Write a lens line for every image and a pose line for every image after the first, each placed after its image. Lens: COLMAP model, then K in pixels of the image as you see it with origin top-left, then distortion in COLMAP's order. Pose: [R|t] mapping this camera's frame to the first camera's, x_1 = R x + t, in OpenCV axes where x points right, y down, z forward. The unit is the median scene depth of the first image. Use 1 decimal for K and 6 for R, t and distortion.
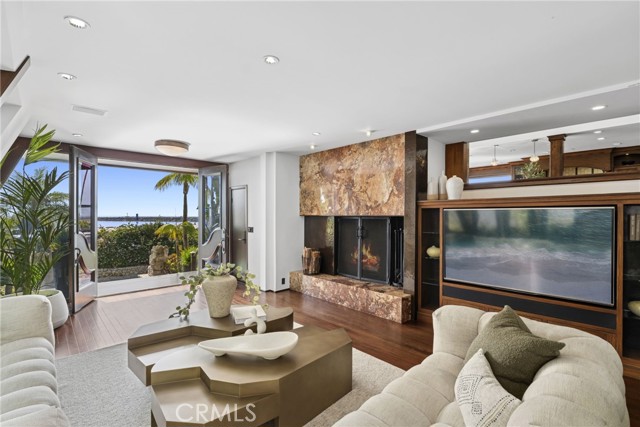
lens RADIAL K [[294.1, 0, 324.2], [0, 294.1, 216.3], [0, 0, 1]] dist [-0.004258, -0.000261]
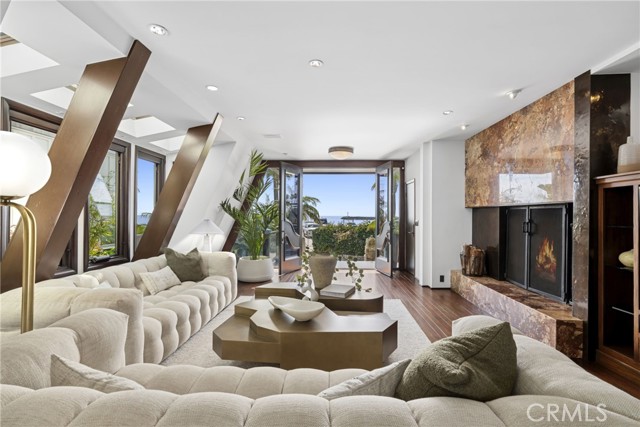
lens RADIAL K [[294.1, 0, 325.7], [0, 294.1, 213.6], [0, 0, 1]] dist [-0.004258, -0.000261]
pose [[0.698779, -0.004861, -0.715321, 0.296183], [-0.002503, 0.999954, -0.009239, 0.028116], [0.715333, 0.008246, 0.698735, 0.102005]]
